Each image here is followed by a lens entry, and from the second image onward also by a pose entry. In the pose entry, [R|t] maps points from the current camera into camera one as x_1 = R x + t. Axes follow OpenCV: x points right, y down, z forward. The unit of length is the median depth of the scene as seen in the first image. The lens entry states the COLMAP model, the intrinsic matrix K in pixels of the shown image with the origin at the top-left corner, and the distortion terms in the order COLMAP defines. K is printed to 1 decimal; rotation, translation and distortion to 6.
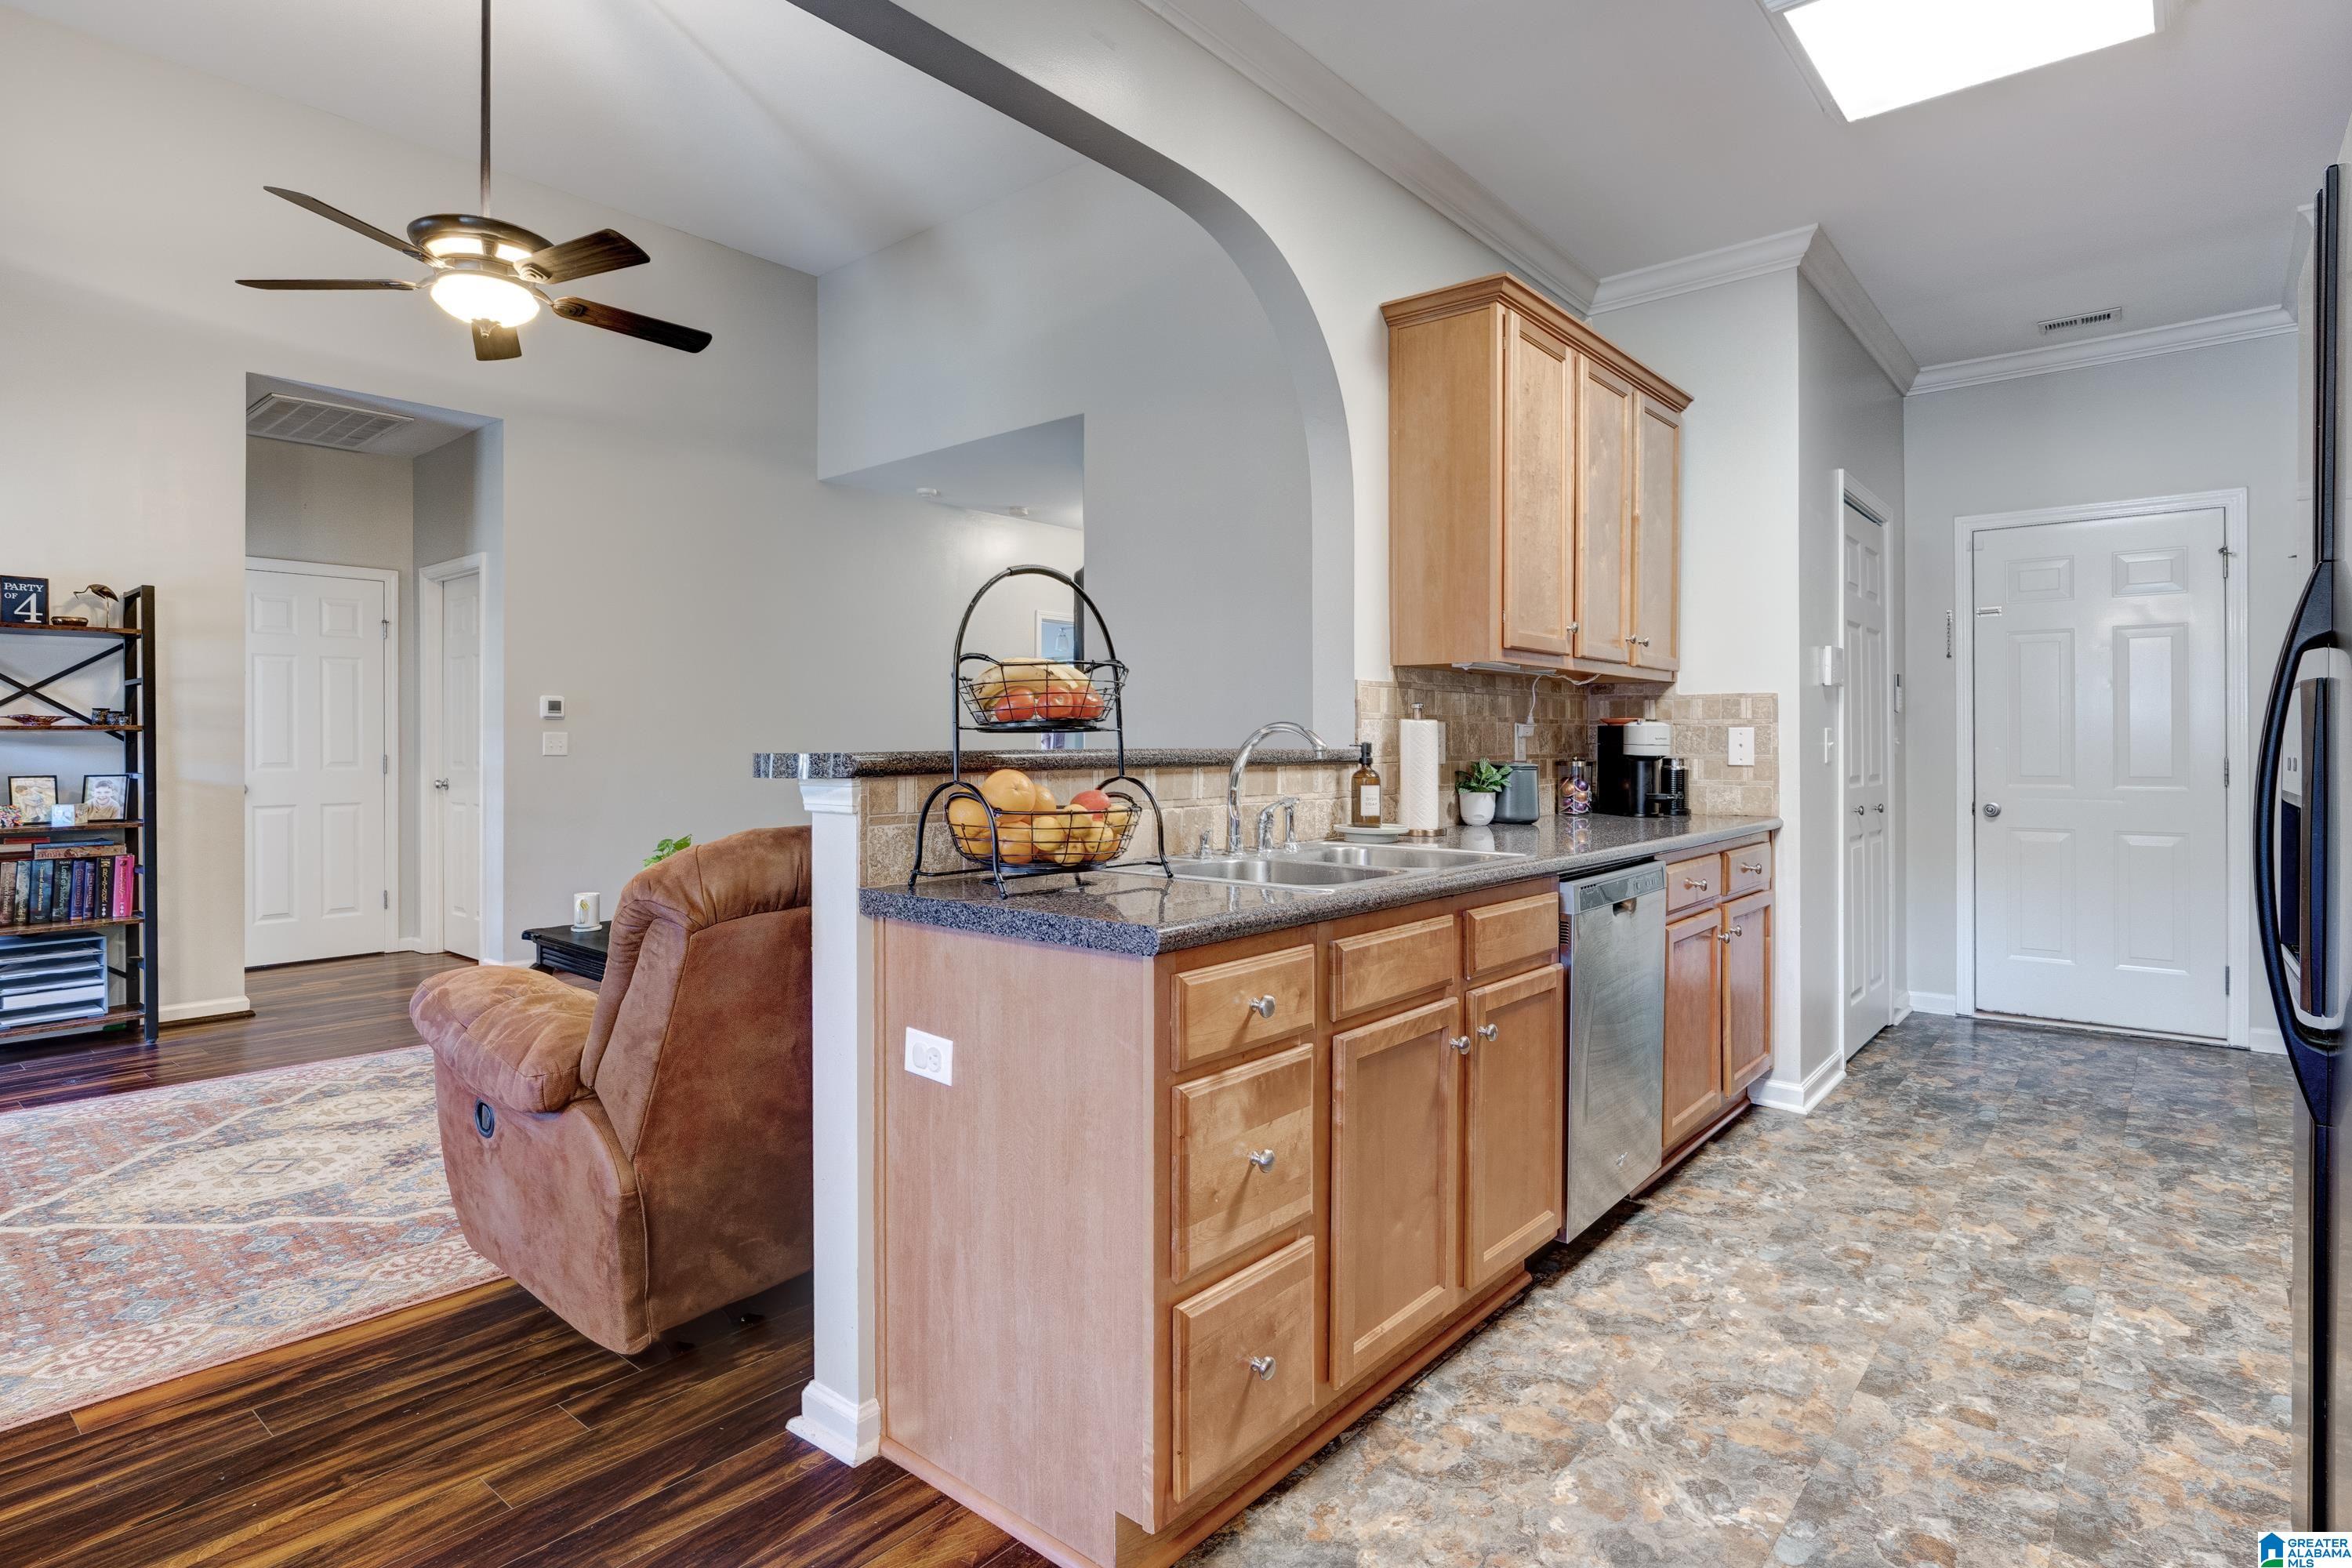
lens RADIAL K [[1199.6, 0, 1165.3], [0, 1199.6, 745.9], [0, 0, 1]] dist [-0.017907, 0.004933]
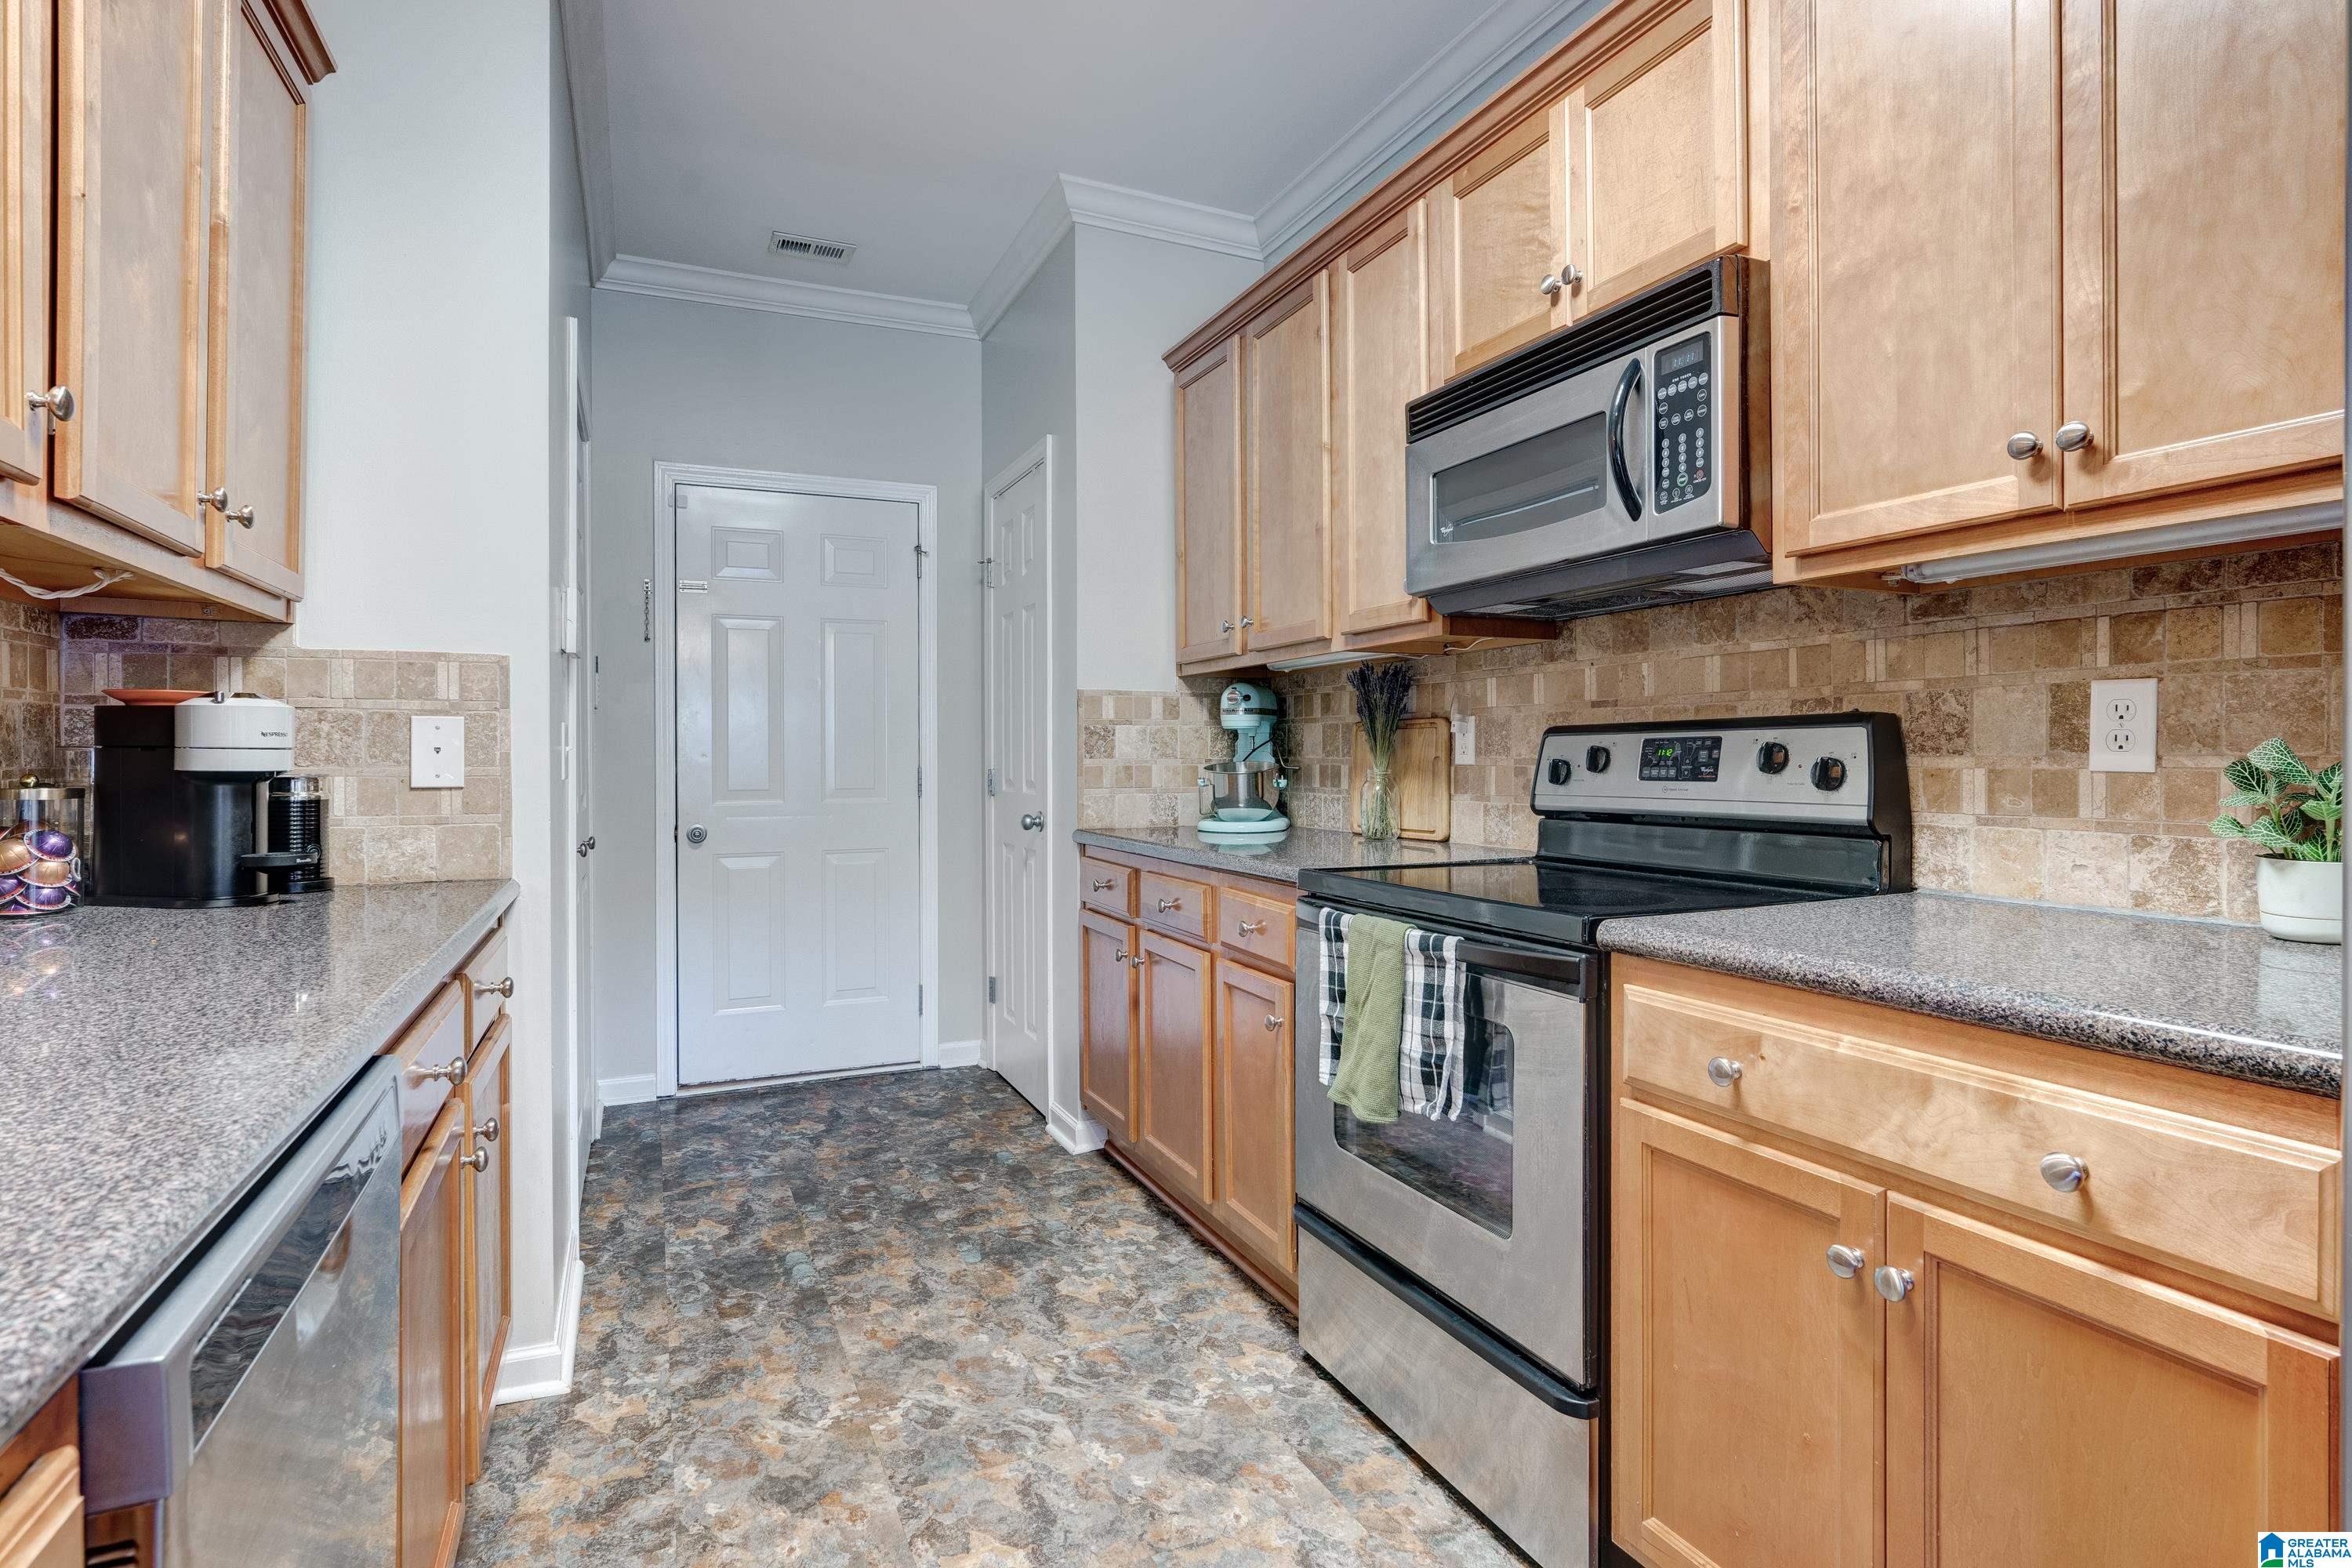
lens RADIAL K [[1167.7, 0, 1177.3], [0, 1167.7, 758.1], [0, 0, 1]] dist [-0.013943, 0.000849]
pose [[0.419160, -0.002051, 0.907910, 0.152099], [0.003382, 0.999994, 0.000698, 0.004047], [-0.907906, 0.002778, 0.419164, 0.490949]]
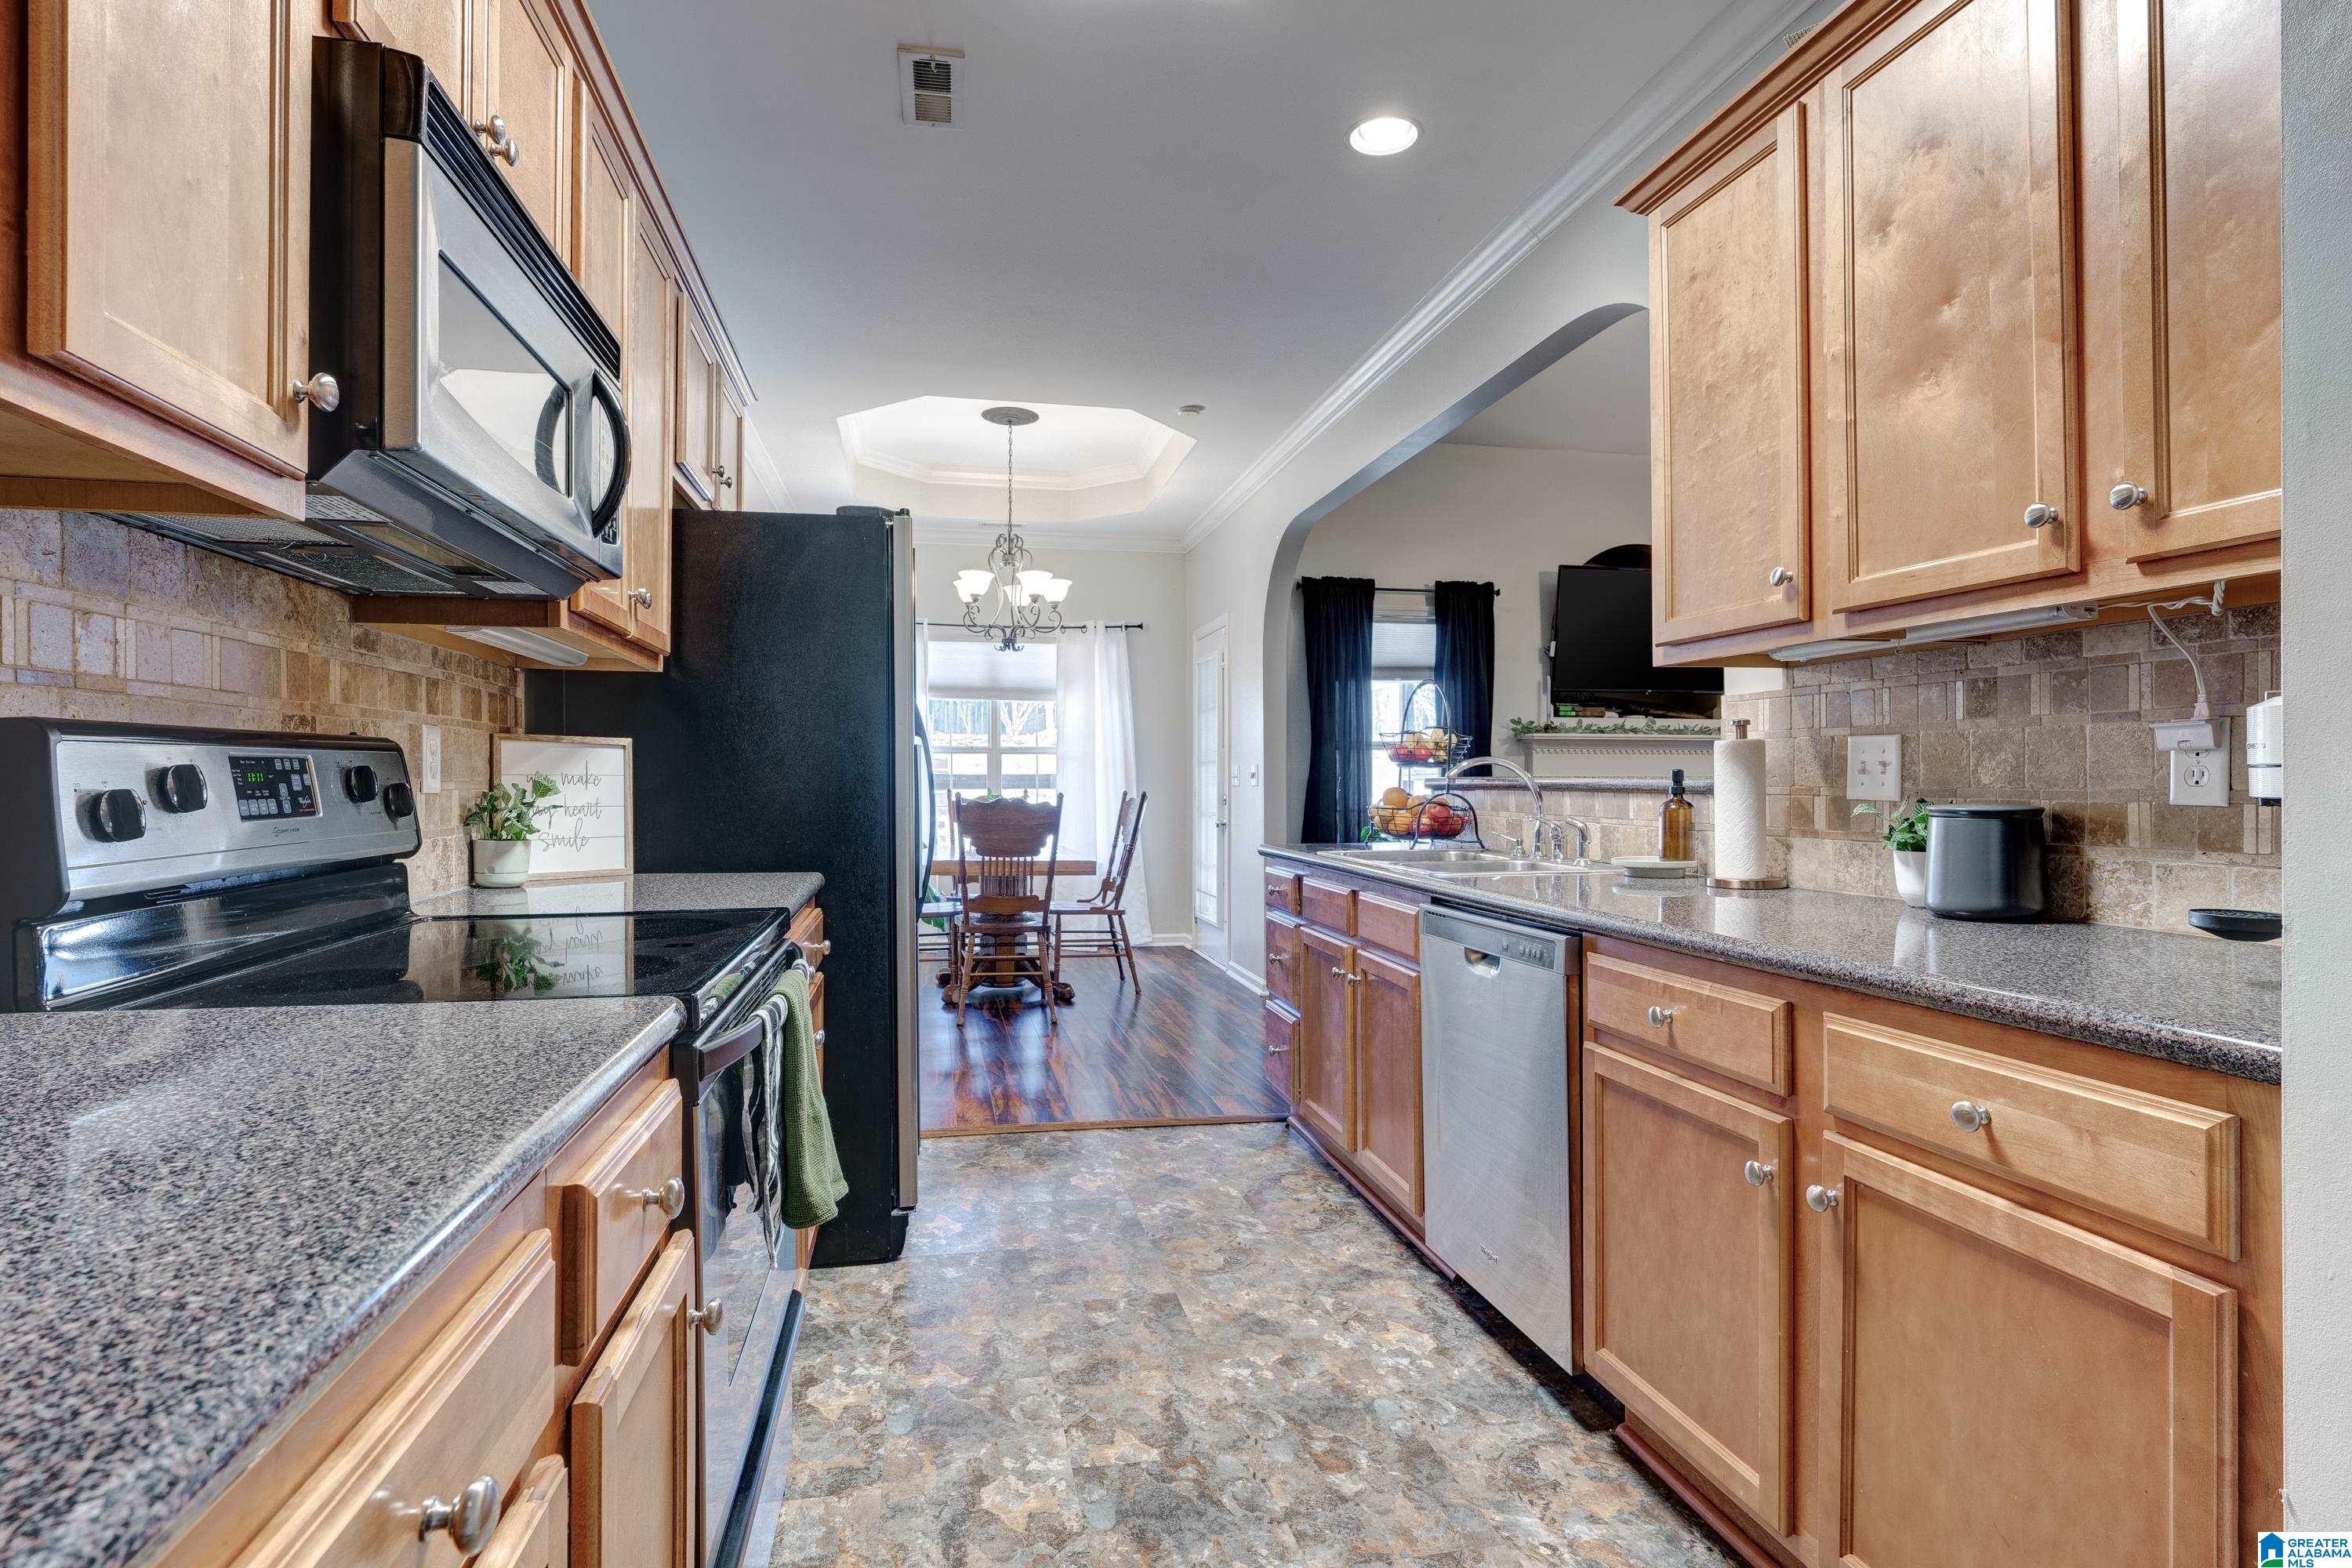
lens RADIAL K [[1167.7, 0, 1171.7], [0, 1167.7, 774.5], [0, 0, 1]] dist [-0.013943, 0.000849]
pose [[-0.603127, -0.000138, -0.797645, 0.857024], [0.000377, 1.000000, -0.000458, 0.001515], [0.797645, -0.000577, -0.603127, 0.955091]]
